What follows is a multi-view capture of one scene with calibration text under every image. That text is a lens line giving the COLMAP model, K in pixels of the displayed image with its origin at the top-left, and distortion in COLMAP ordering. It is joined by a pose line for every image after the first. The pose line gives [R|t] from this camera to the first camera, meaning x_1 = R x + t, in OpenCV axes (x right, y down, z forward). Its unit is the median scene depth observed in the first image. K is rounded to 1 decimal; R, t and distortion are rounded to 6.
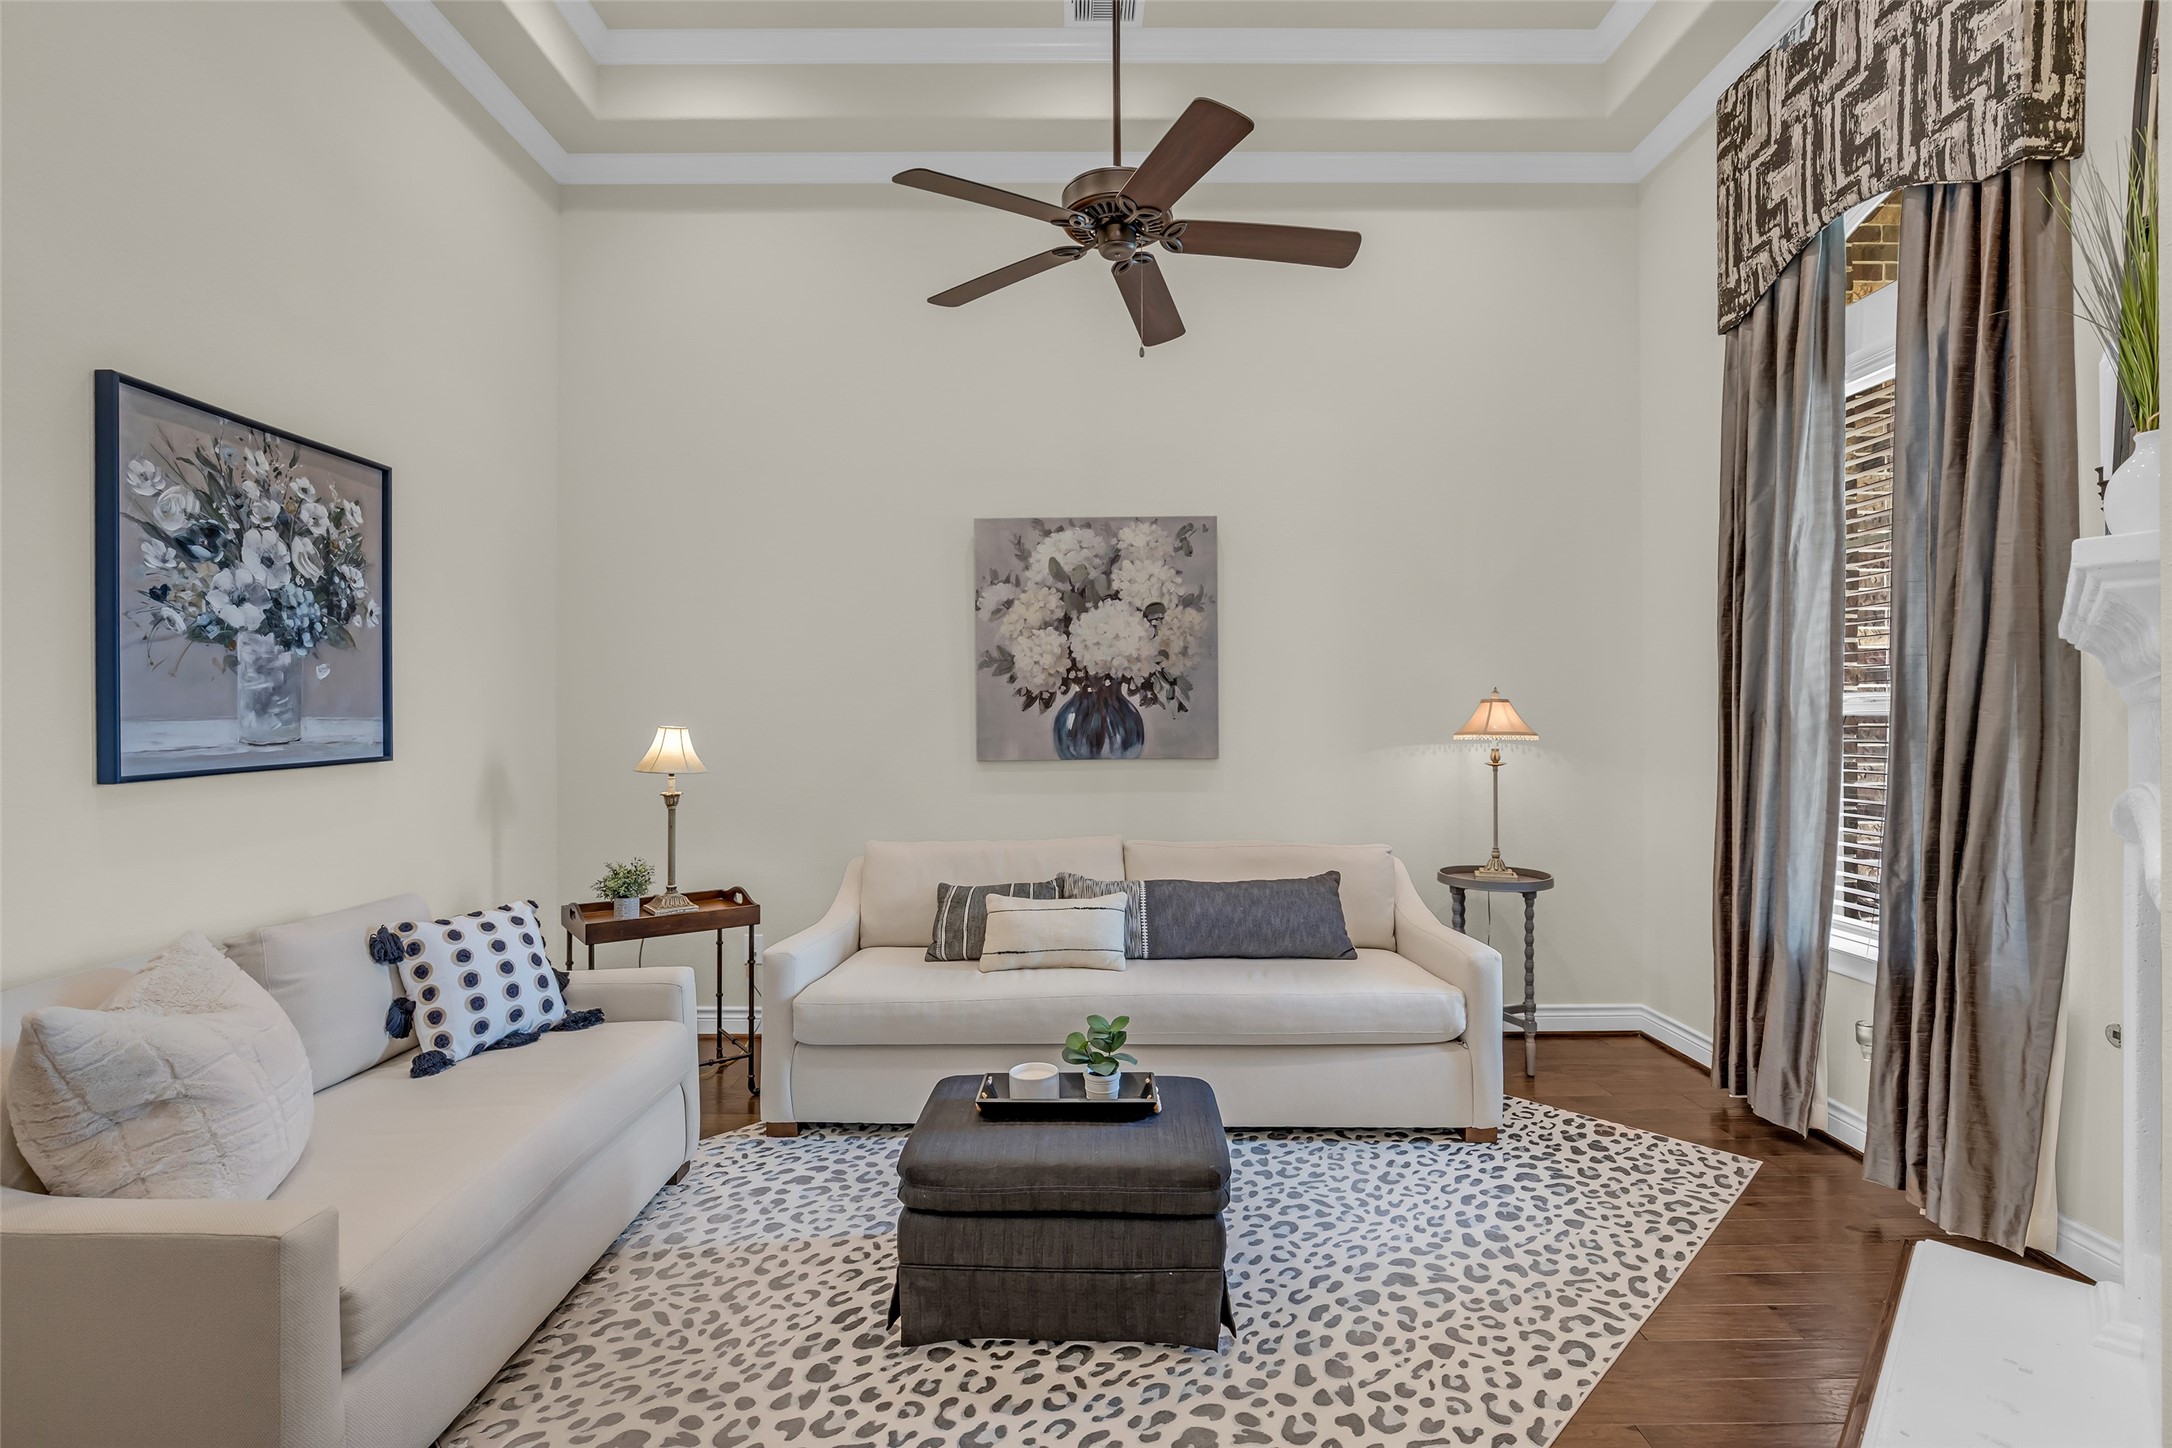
lens RADIAL K [[1003.3, 0, 1068.3], [0, 1003.3, 719.2], [0, 0, 1]] dist [-0.002014, -0.000150]
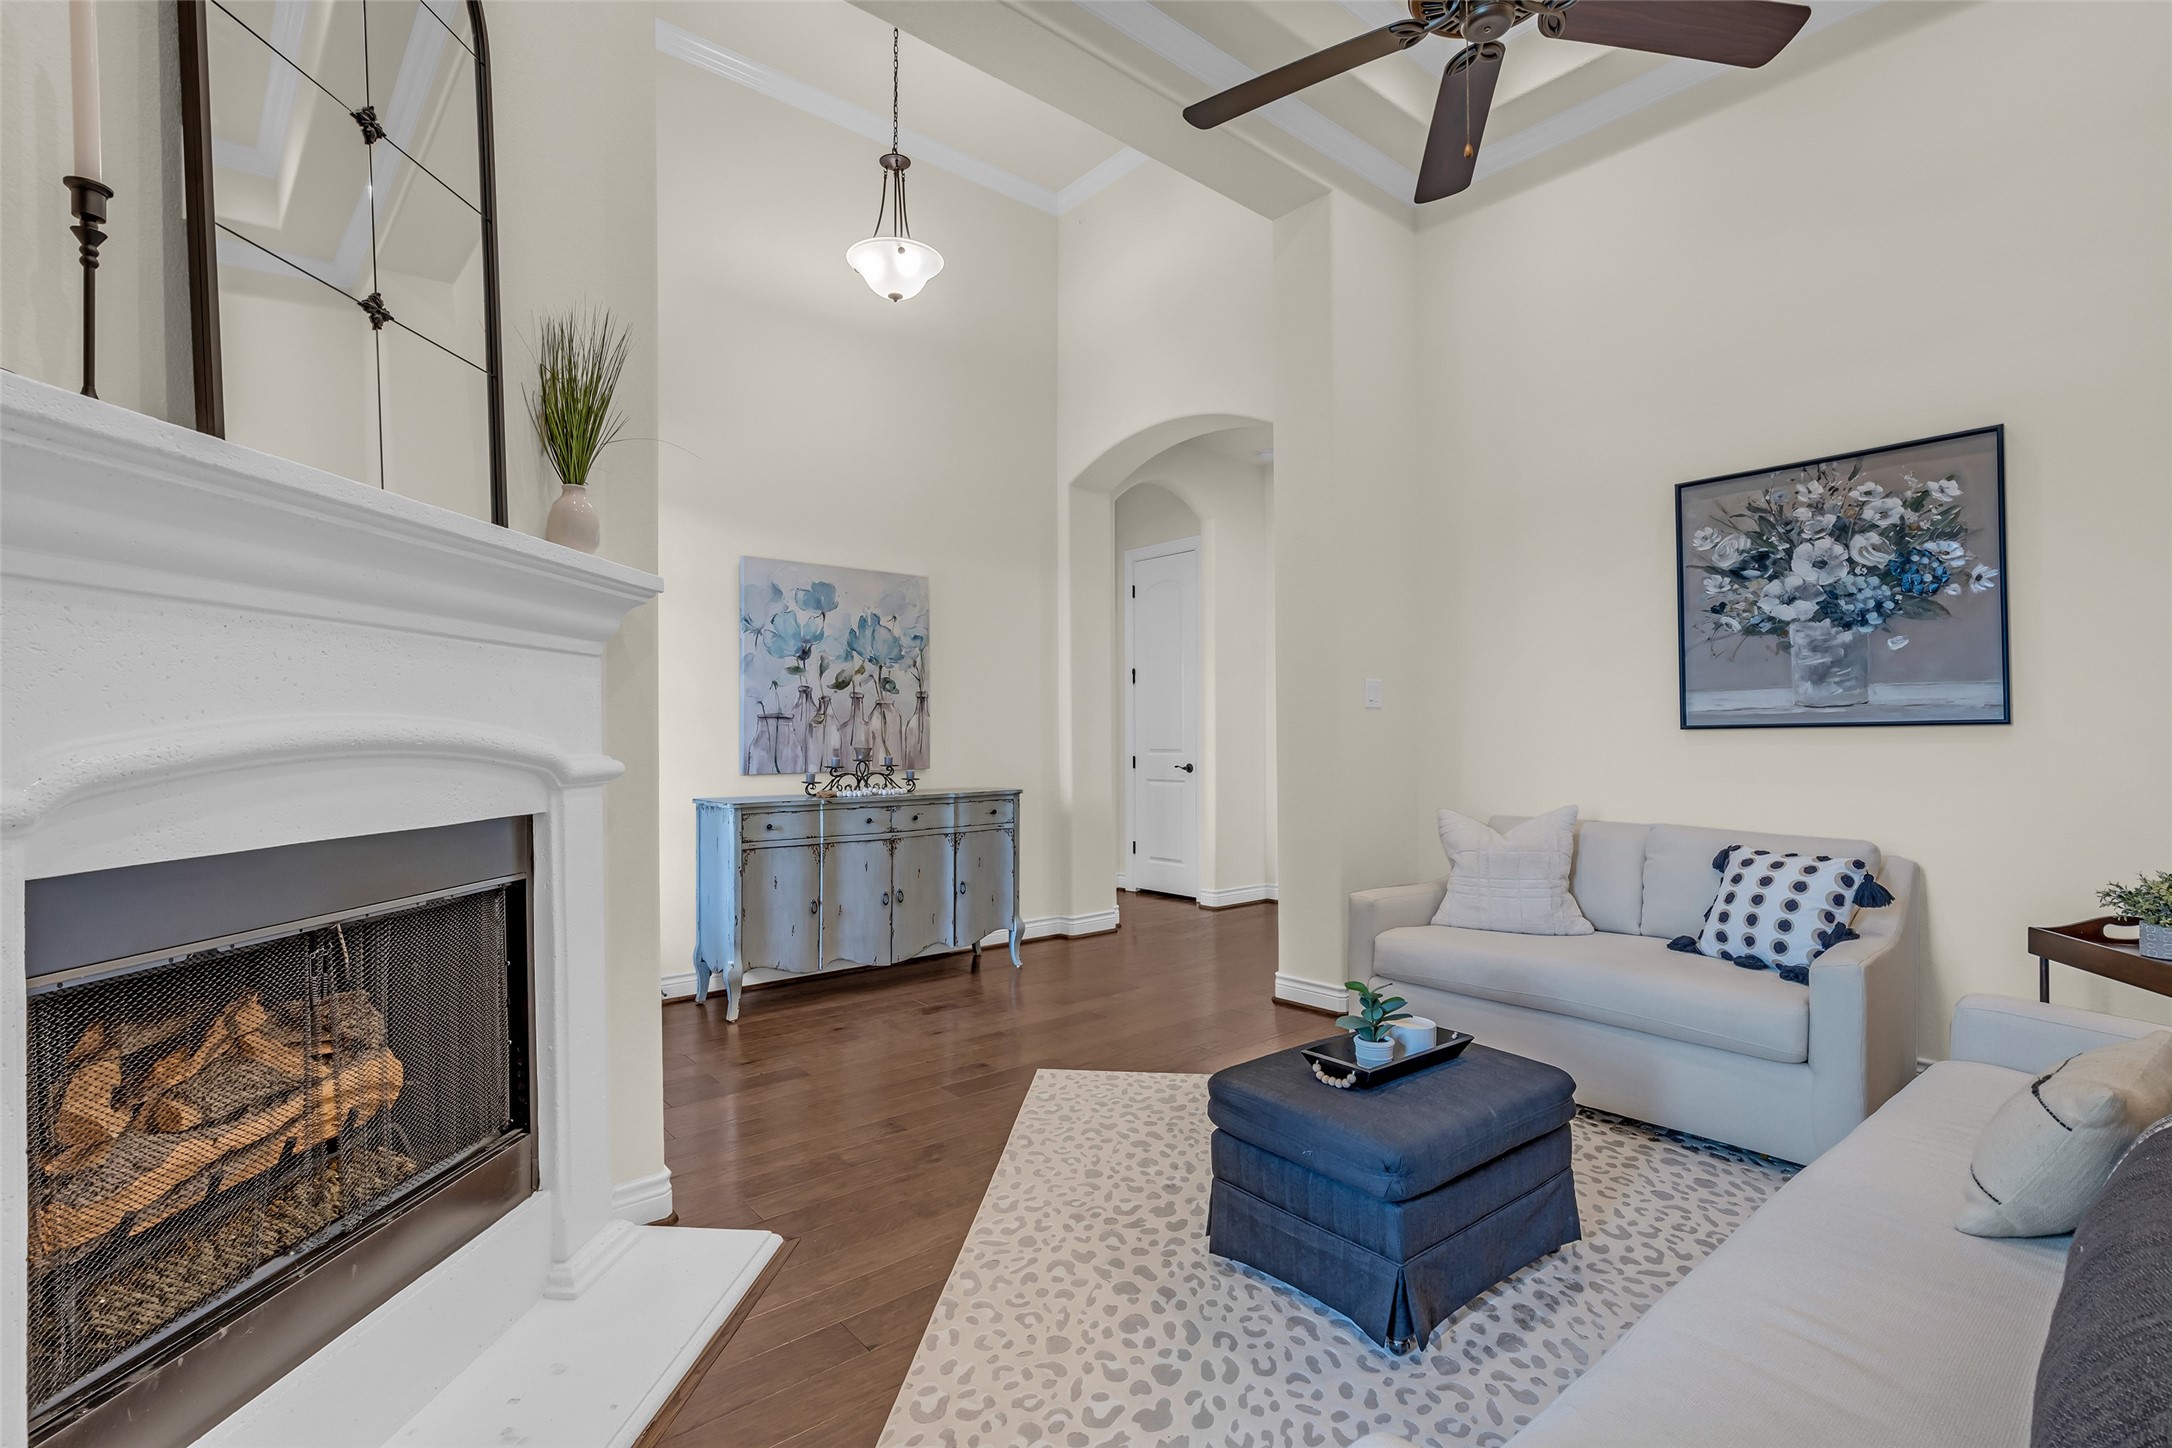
lens RADIAL K [[1003.3, 0, 1083.9], [0, 1003.3, 739.1], [0, 0, 1]] dist [-0.002014, -0.000150]
pose [[-0.760352, 0.007626, -0.649466, 0.762696], [0.002200, 0.999956, 0.009165, 0.053804], [0.649507, 0.005539, -0.760335, 1.378925]]
